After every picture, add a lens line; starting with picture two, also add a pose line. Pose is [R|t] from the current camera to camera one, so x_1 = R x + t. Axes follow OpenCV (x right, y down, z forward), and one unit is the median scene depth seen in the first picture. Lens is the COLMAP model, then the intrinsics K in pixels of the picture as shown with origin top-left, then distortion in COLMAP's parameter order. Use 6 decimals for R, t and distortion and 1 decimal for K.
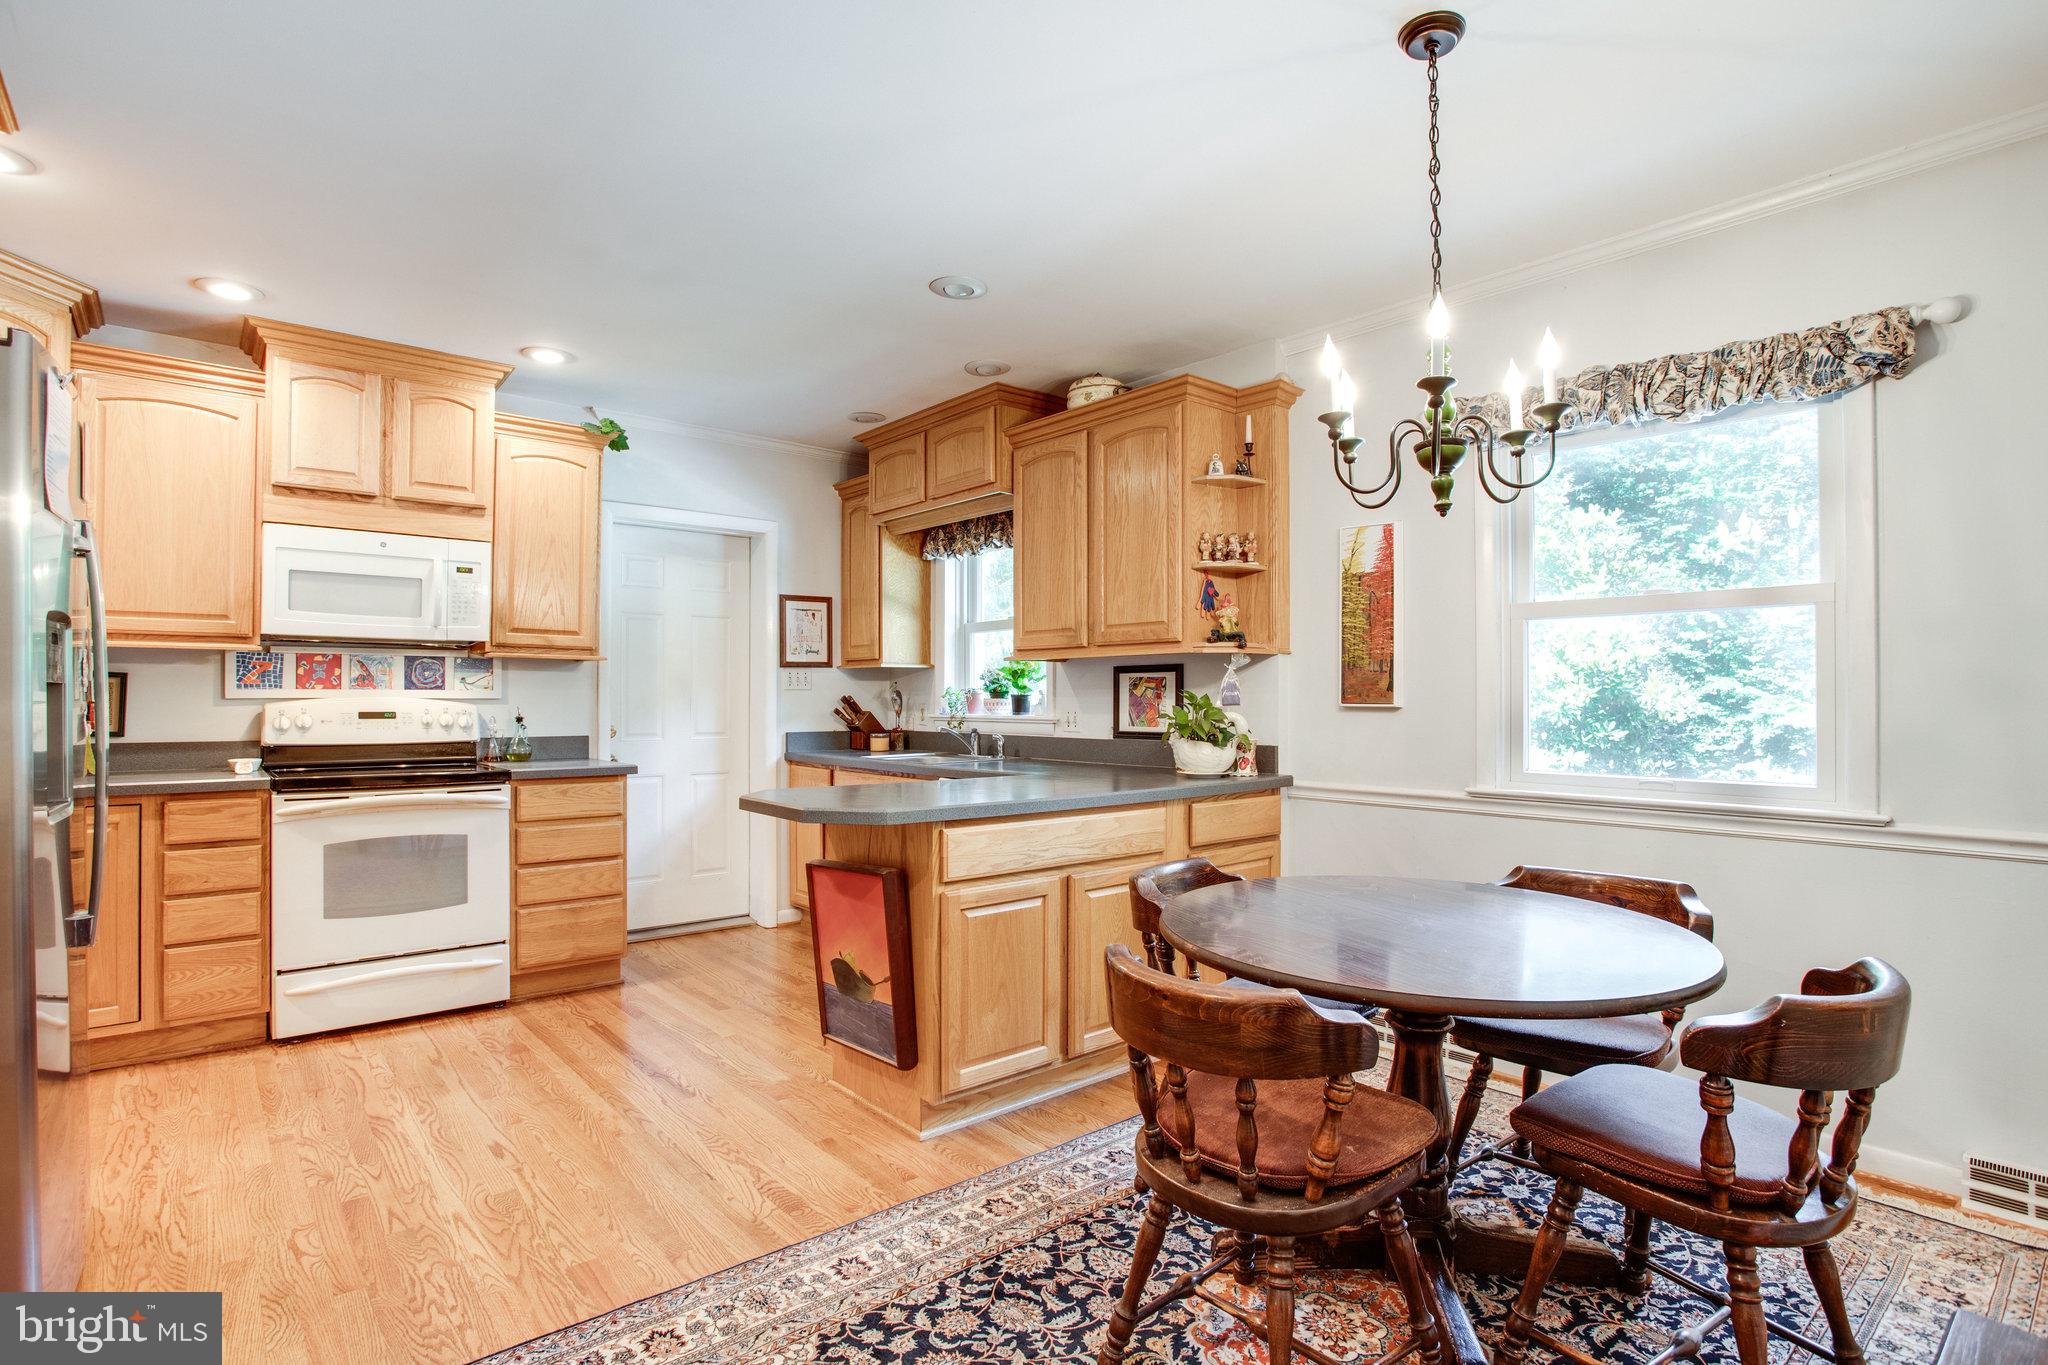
lens RADIAL K [[1020.0, 0, 1020.9], [0, 1020.0, 687.8], [0, 0, 1]] dist [-0.067974, 0.029409]
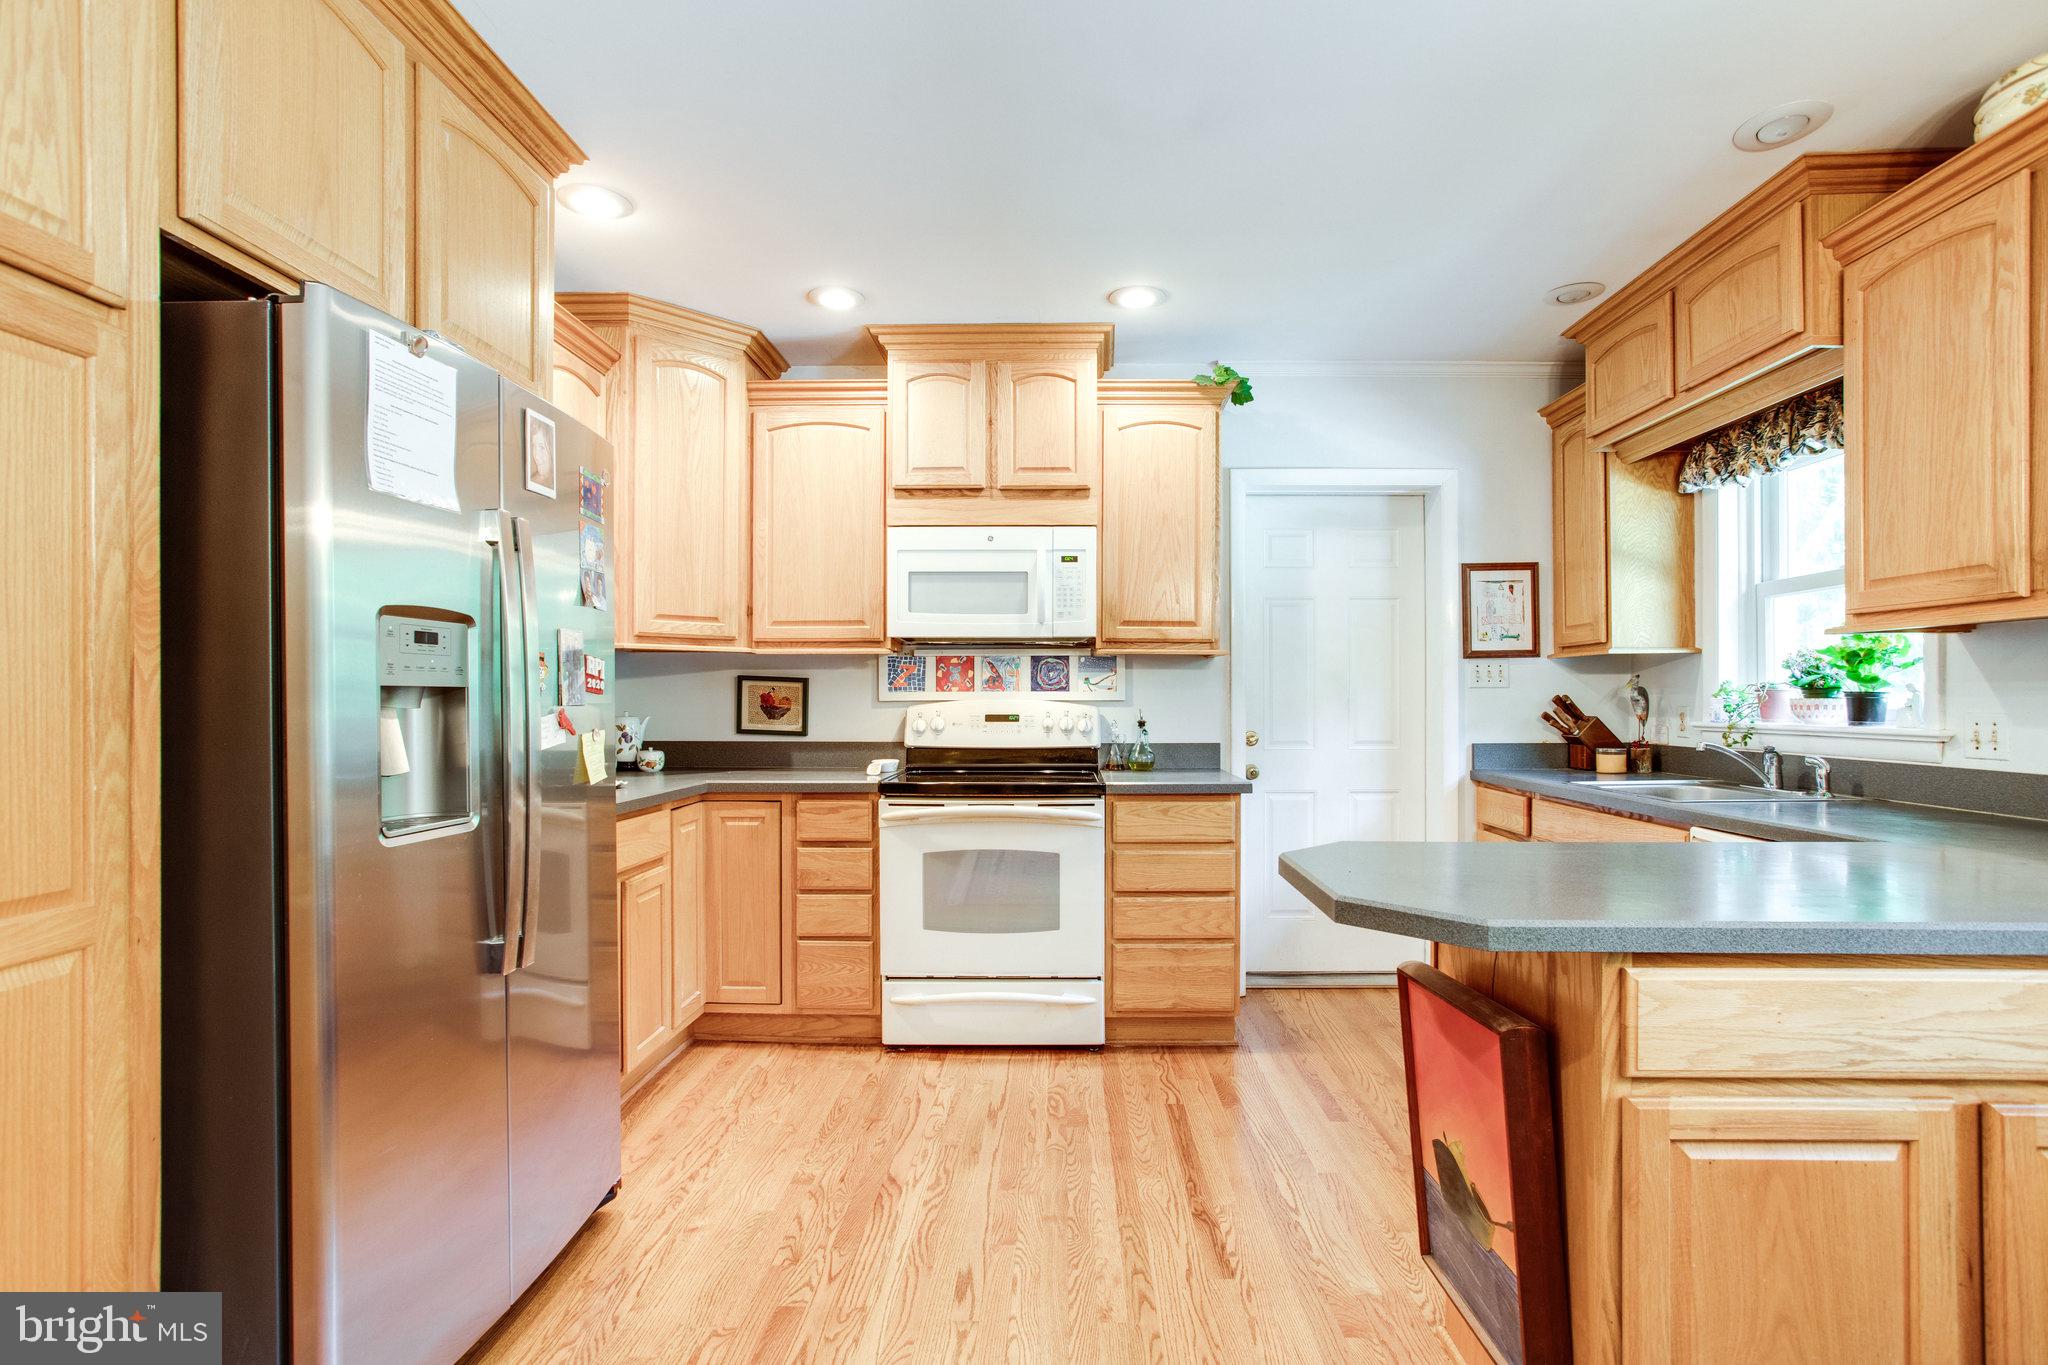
lens RADIAL K [[983.3, 0, 1041.7], [0, 983.3, 697.7], [0, 0, 1]] dist [-0.044234, 0.025760]
pose [[0.750603, -0.003330, -0.660745, 0.013555], [0.009905, 0.999932, 0.006212, 0.002394], [0.660679, -0.011207, 0.750585, 0.313729]]
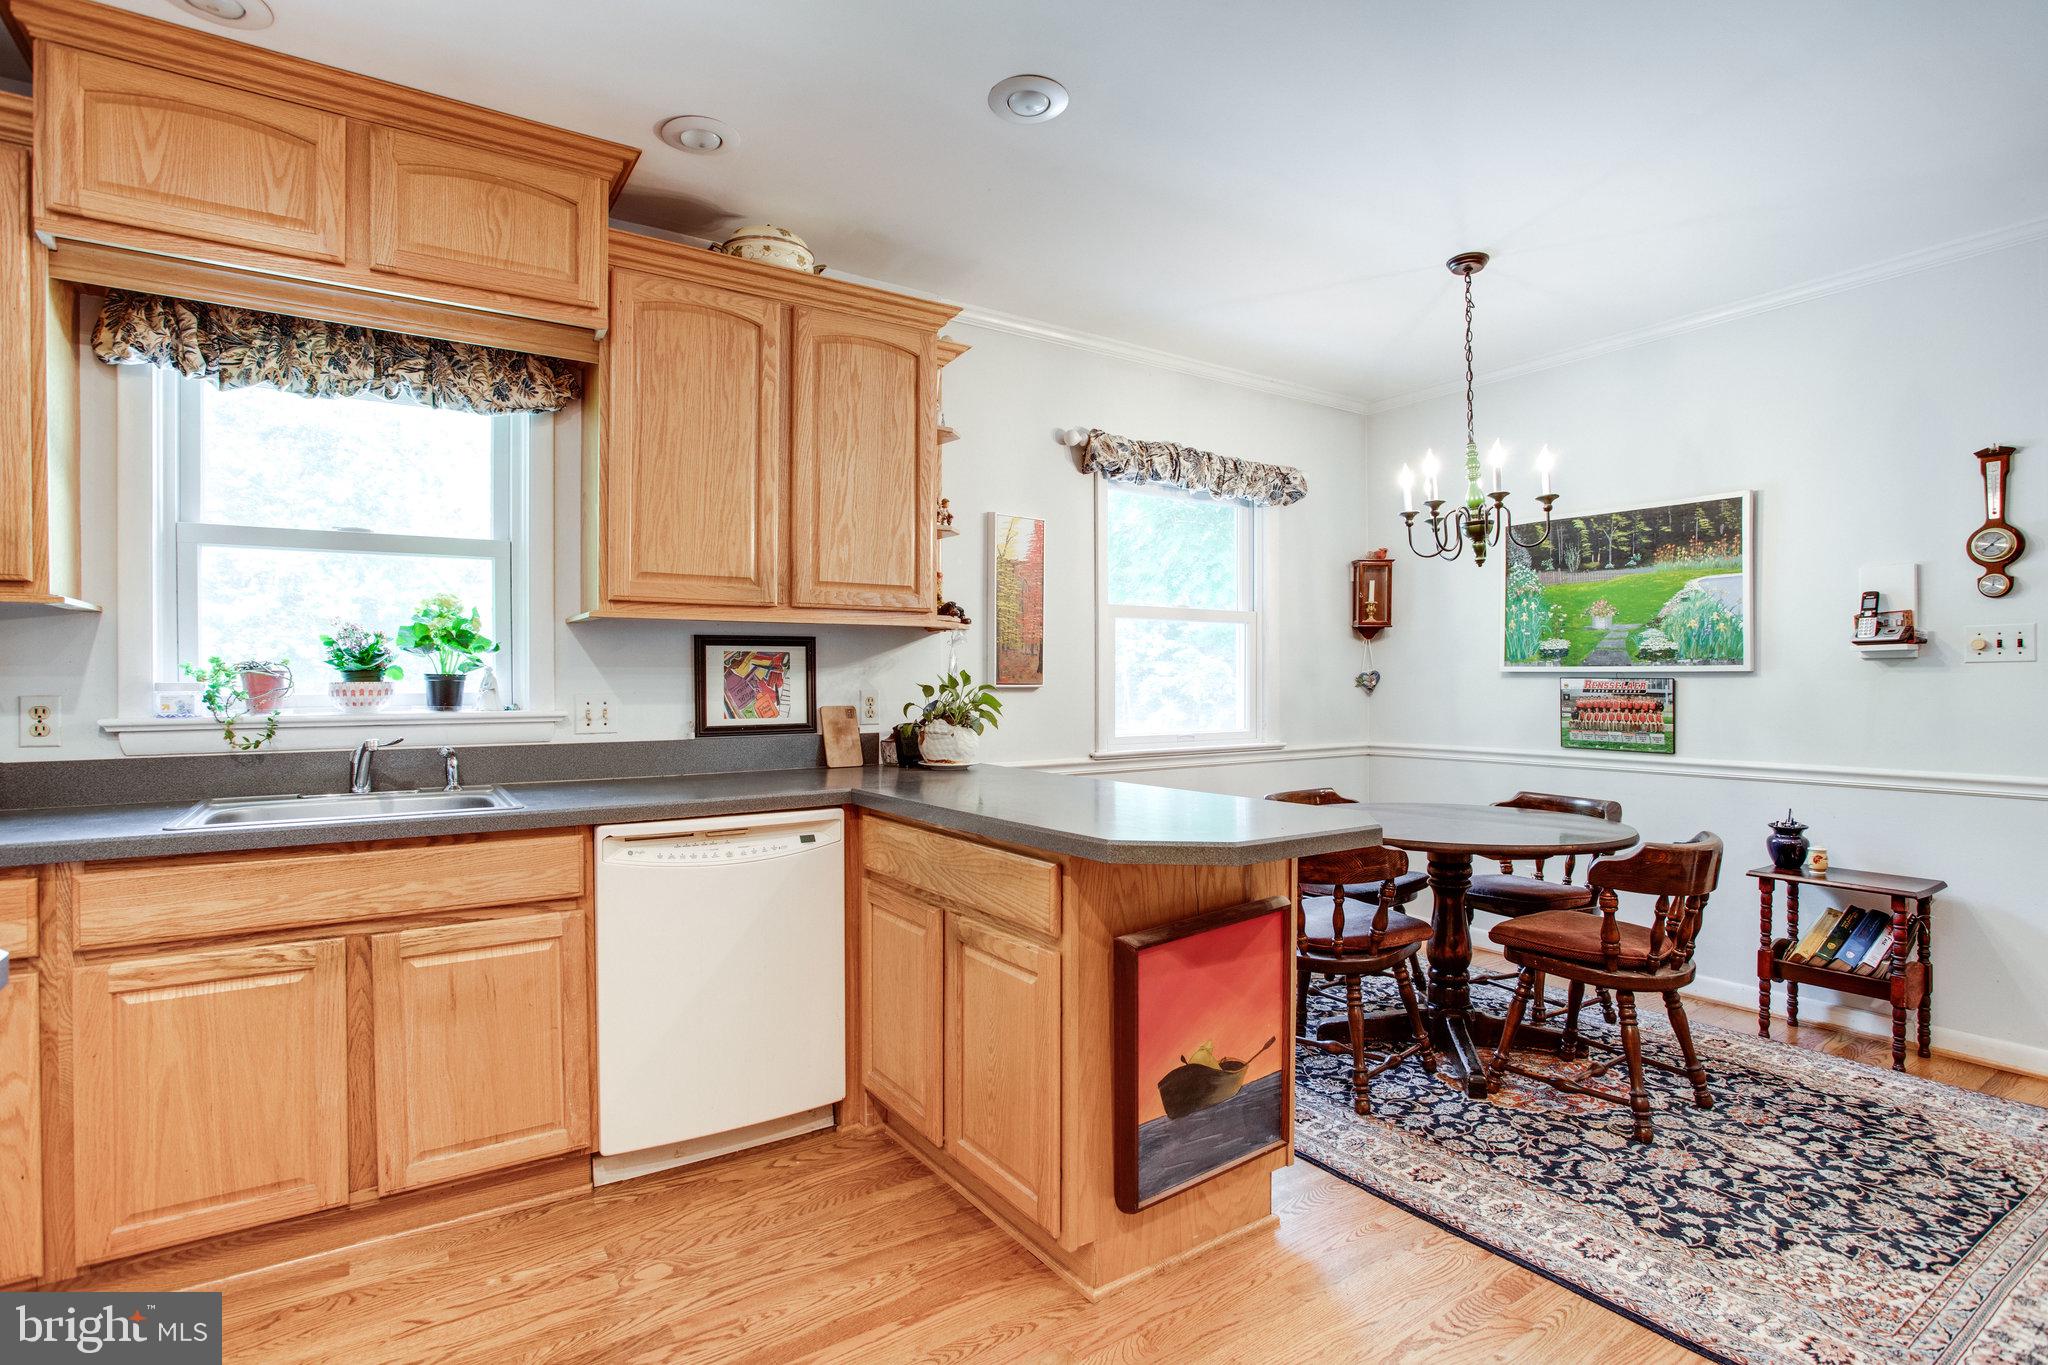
lens RADIAL K [[1020.0, 0, 1020.9], [0, 1020.0, 687.8], [0, 0, 1]] dist [-0.067974, 0.029409]
pose [[0.104837, -0.009291, 0.994446, -0.624470], [-0.007723, 0.999919, 0.010156, 0.007290], [-0.994459, -0.008744, 0.104757, 0.762956]]
